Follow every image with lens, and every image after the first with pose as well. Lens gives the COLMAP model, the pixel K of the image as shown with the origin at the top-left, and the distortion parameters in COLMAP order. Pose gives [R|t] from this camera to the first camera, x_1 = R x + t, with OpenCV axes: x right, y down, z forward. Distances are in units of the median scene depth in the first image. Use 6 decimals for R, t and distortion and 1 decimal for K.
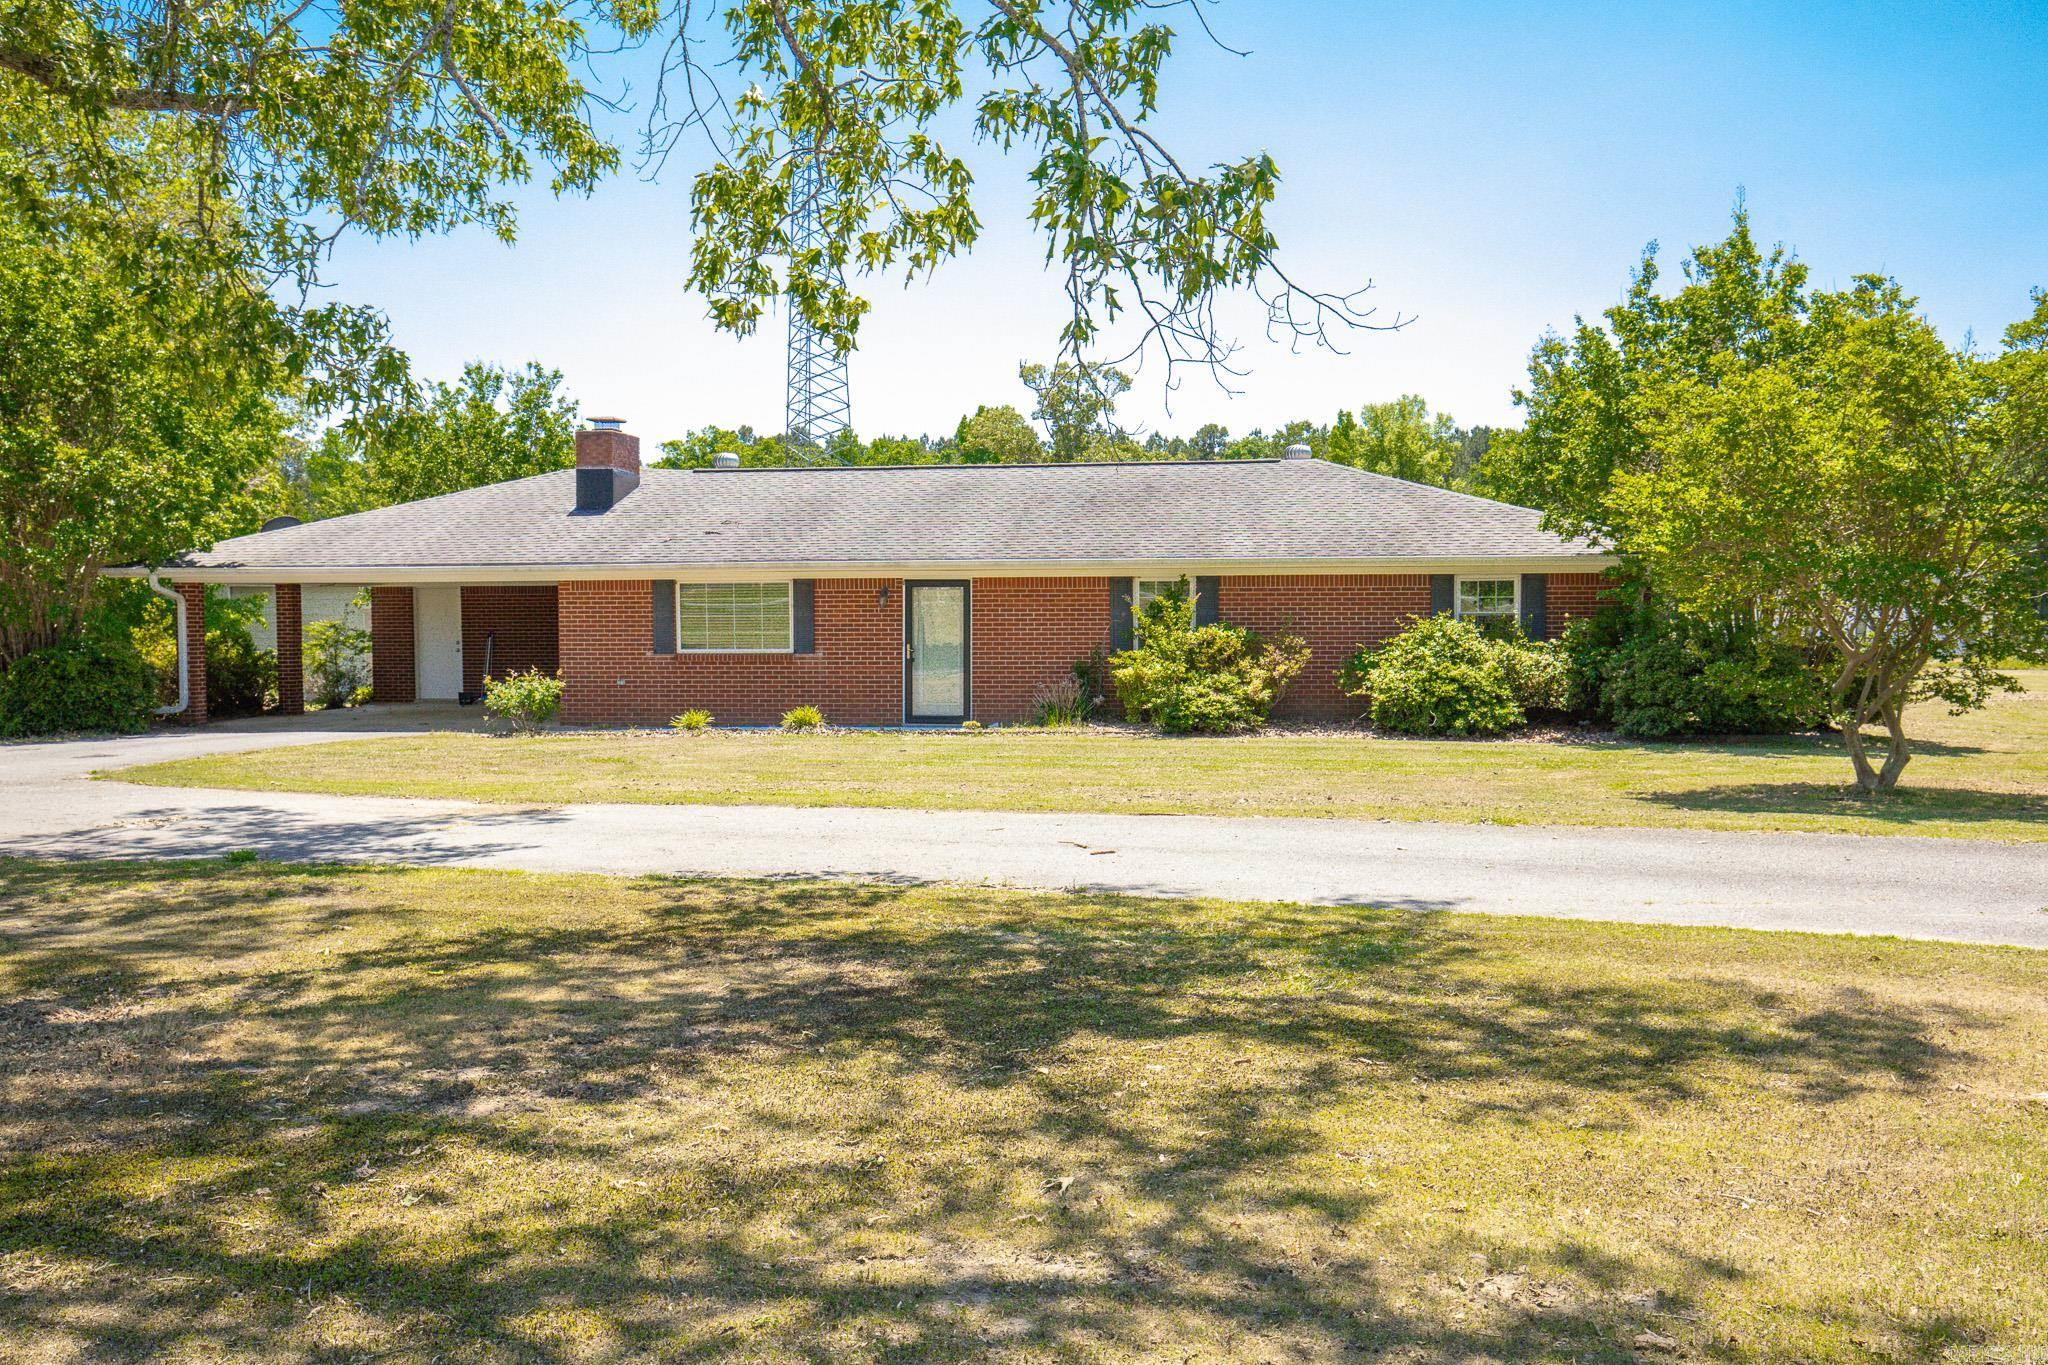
lens RADIAL K [[1956.0, 0, 1018.9], [0, 1956.0, 689.8], [0, 0, 1]] dist [0.023690, 0.000000]
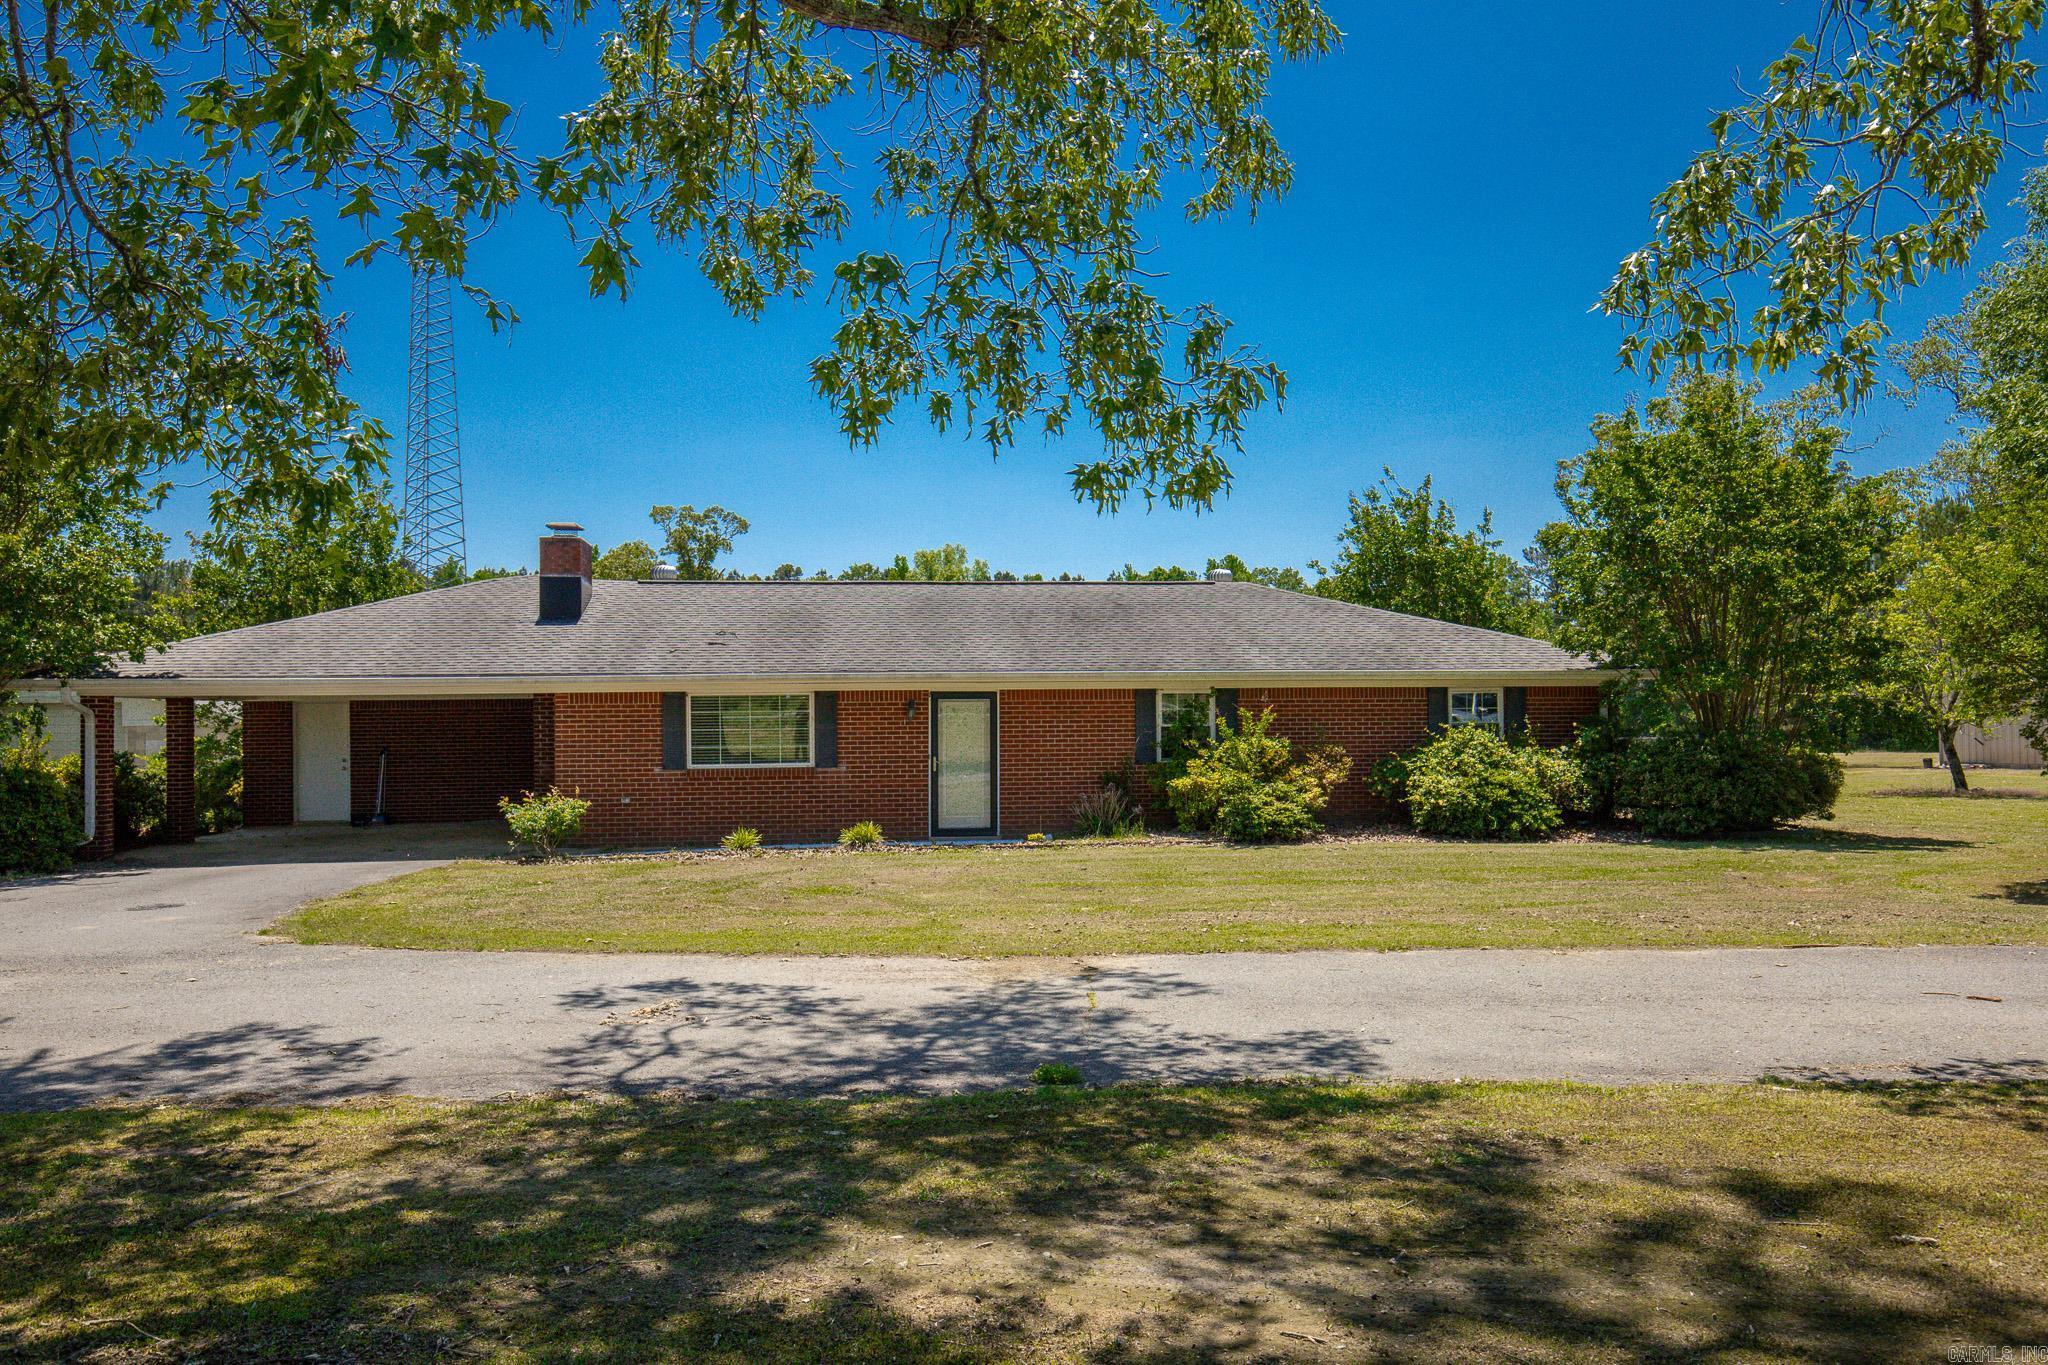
lens RADIAL K [[1618.8, 0, 1032.8], [0, 1618.8, 701.6], [0, 0, 1]] dist [0.031183, 0.011235]
pose [[0.959689, -0.001183, 0.281062, -0.244812], [0.016198, 0.998562, -0.051106, -0.008537], [-0.280597, 0.053599, 0.958328, 0.197989]]
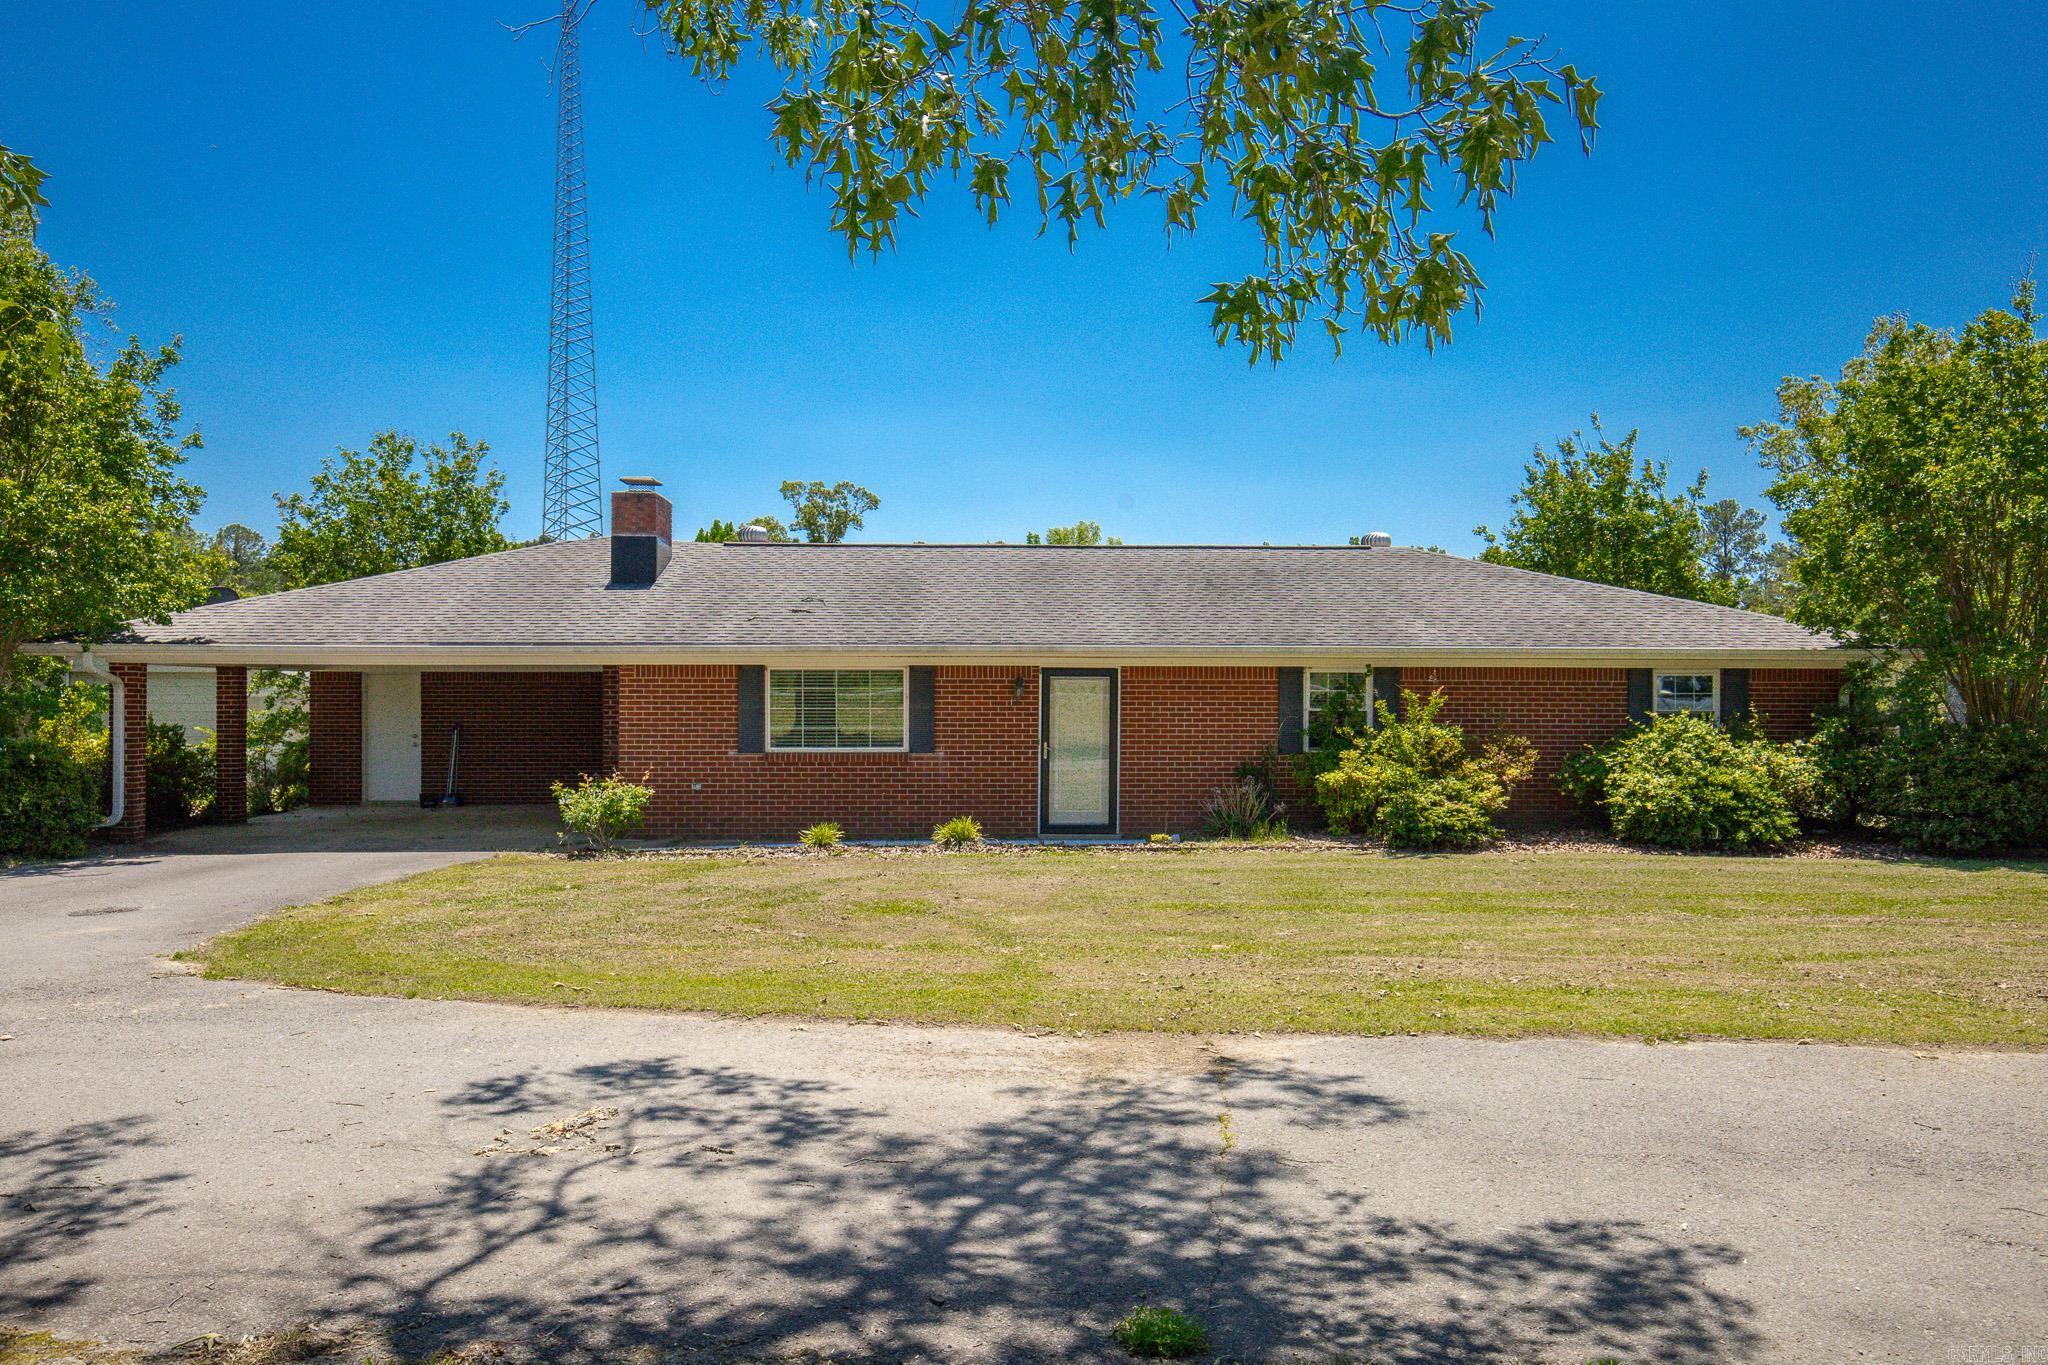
lens RADIAL K [[1618.8, 0, 1025.3], [0, 1618.8, 710.0], [0, 0, 1]] dist [0.031183, 0.011235]
pose [[0.980447, 0.005923, 0.196693, -0.210617], [0.000972, 0.999389, -0.034938, -0.012805], [-0.196780, 0.034446, 0.979842, 0.302954]]
